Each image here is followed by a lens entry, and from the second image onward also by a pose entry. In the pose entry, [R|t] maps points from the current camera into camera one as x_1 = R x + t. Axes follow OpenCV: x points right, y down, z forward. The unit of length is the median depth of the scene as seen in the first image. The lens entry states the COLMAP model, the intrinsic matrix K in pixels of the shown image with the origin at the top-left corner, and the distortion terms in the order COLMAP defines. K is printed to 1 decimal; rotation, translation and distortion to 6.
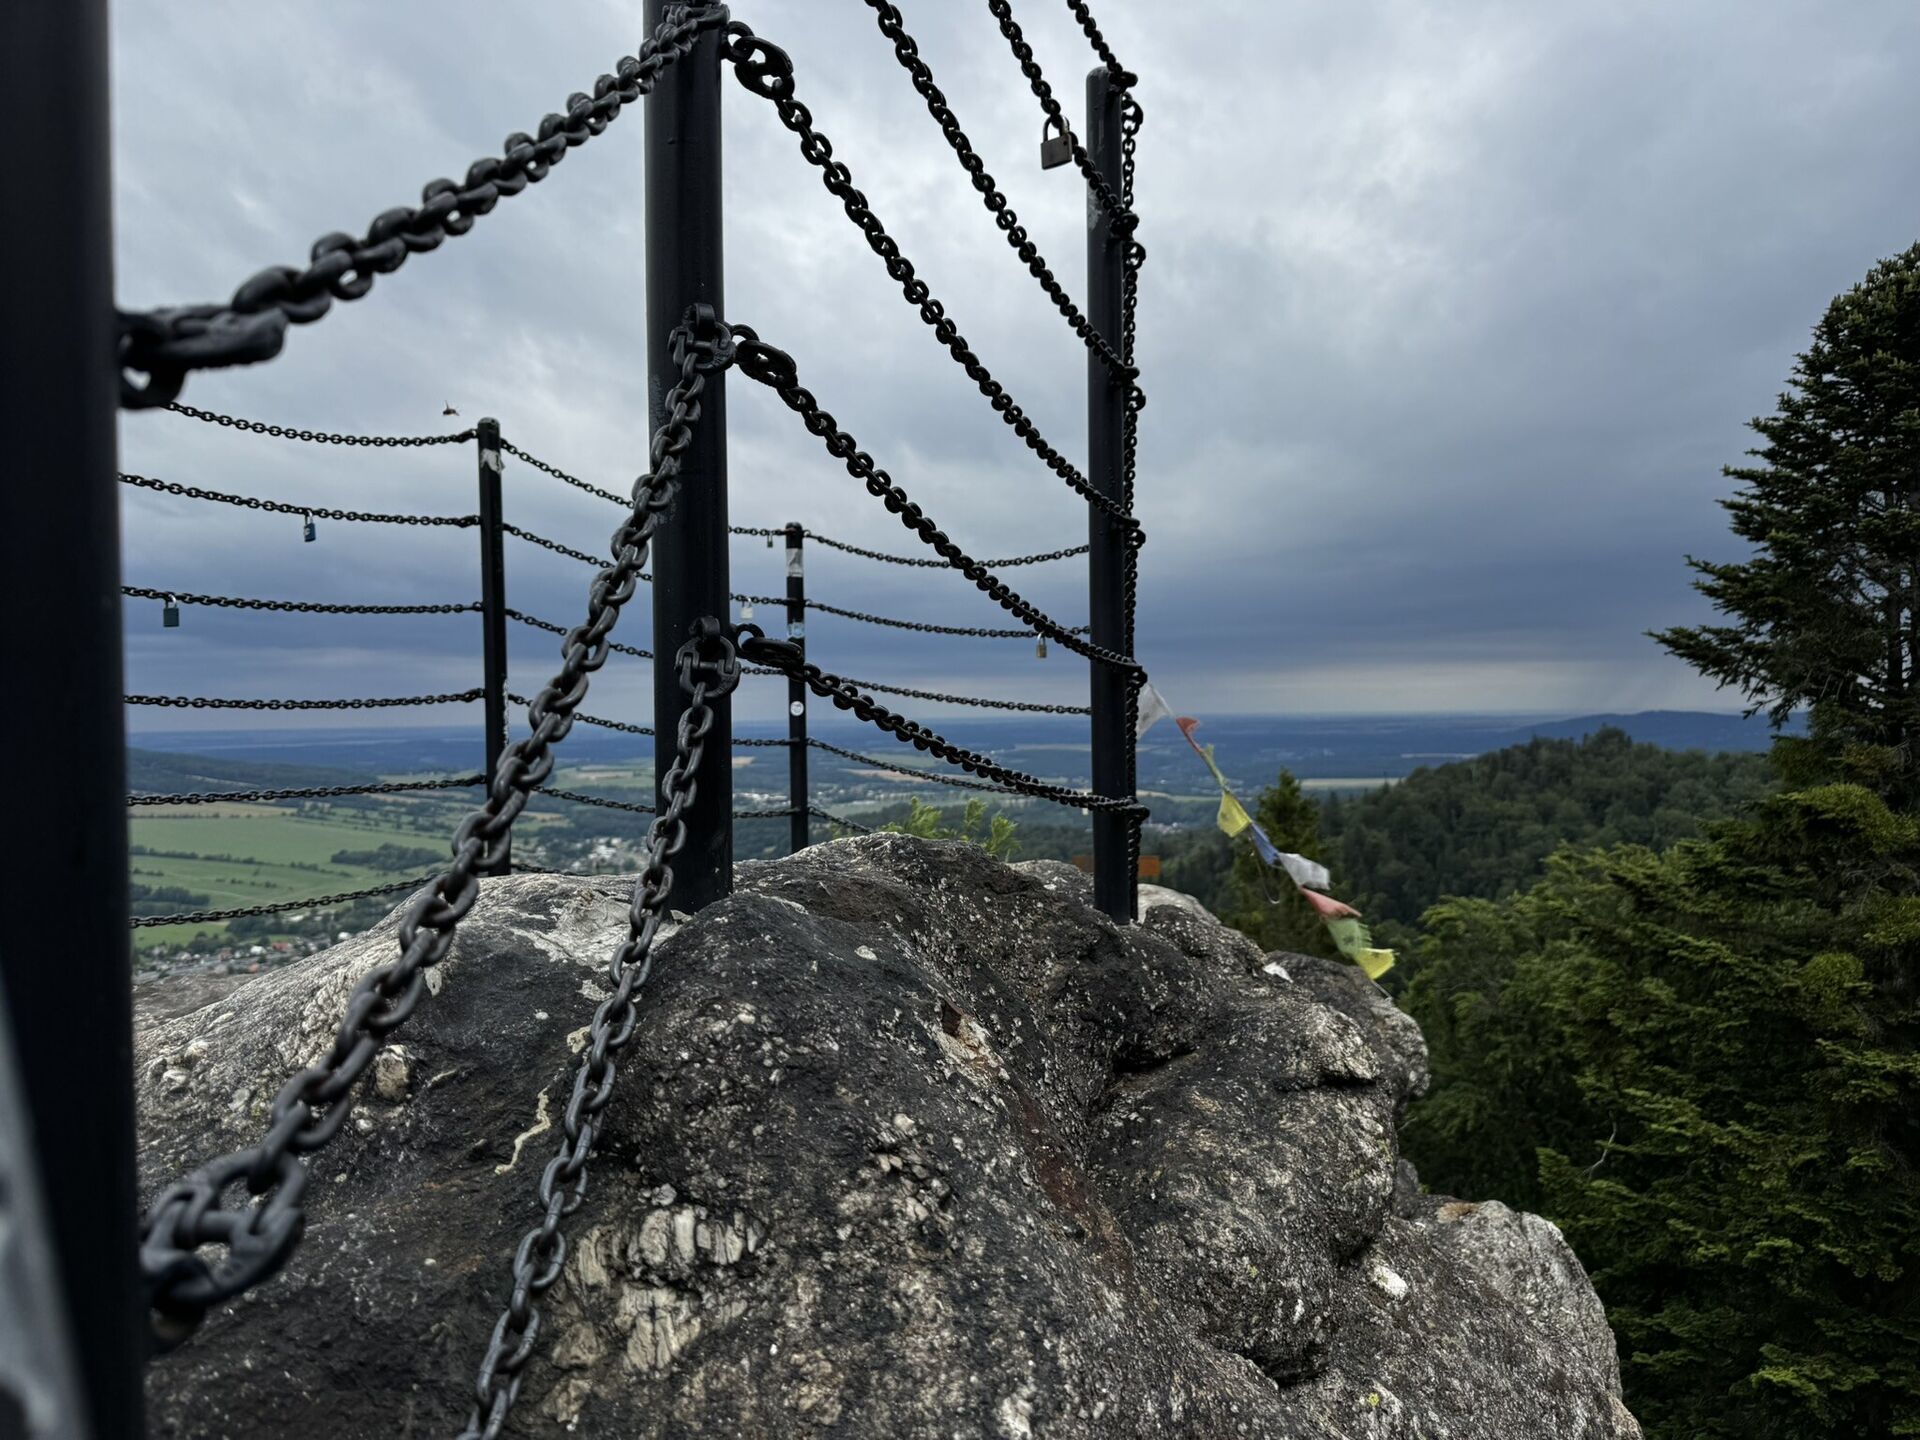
lens RADIAL K [[1337.7, 0, 939.2], [0, 1337.7, 662.1], [0, 0, 1]] dist [0.050240, -0.080409]
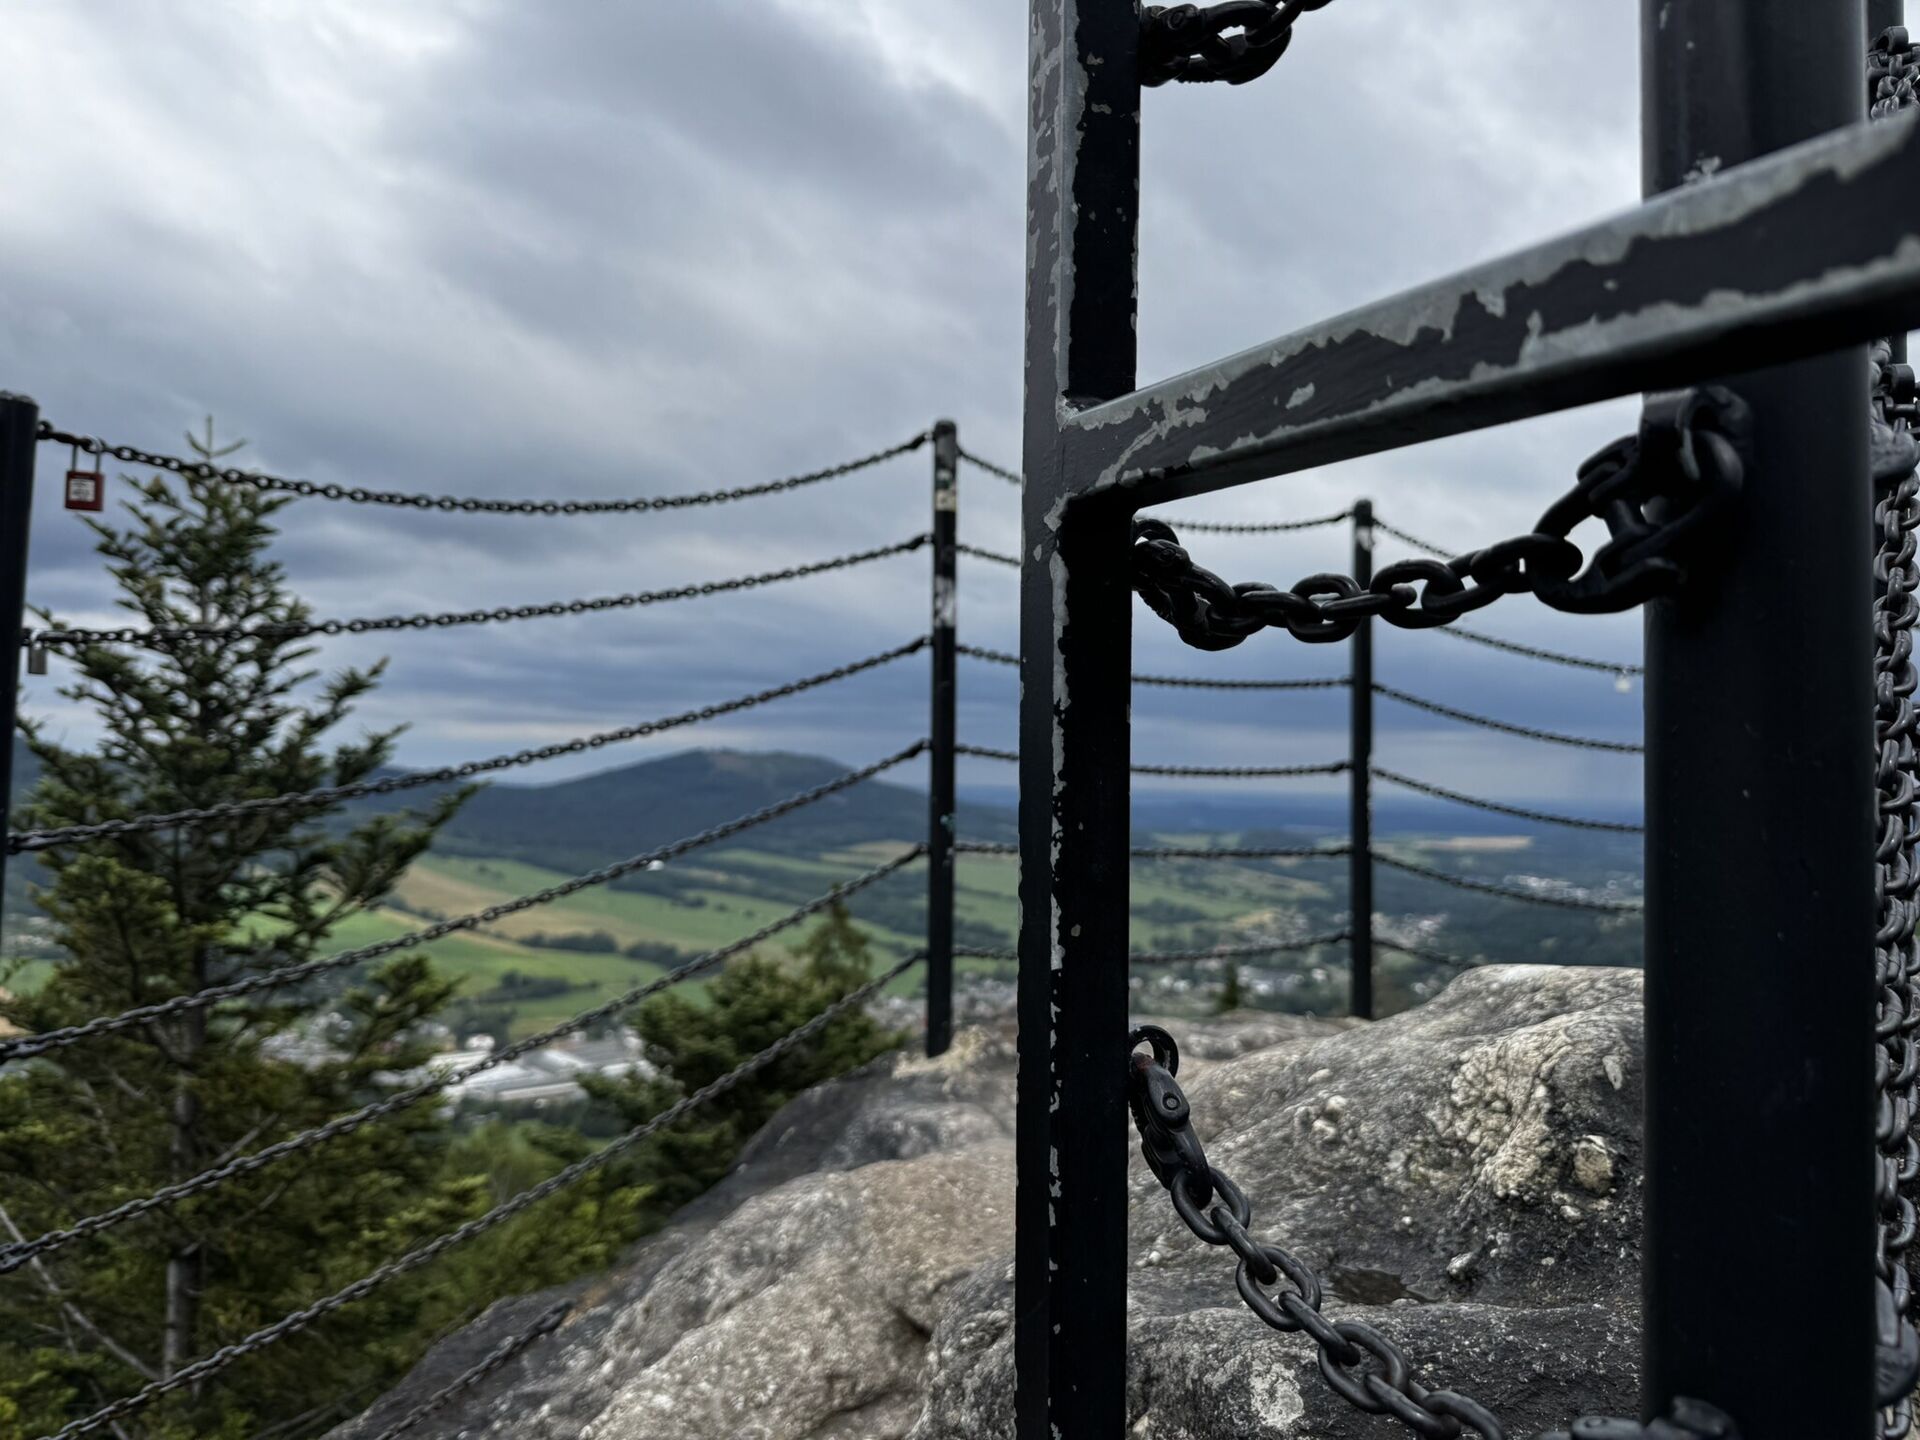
lens RADIAL K [[1337.7, 0, 951.8], [0, 1337.7, 656.3], [0, 0, 1]] dist [0.050240, -0.080409]
pose [[0.860424, -0.012228, -0.509432, -0.274663], [-0.016100, 0.998561, -0.051162, -0.011024], [0.509324, 0.052223, 0.858989, -0.108015]]
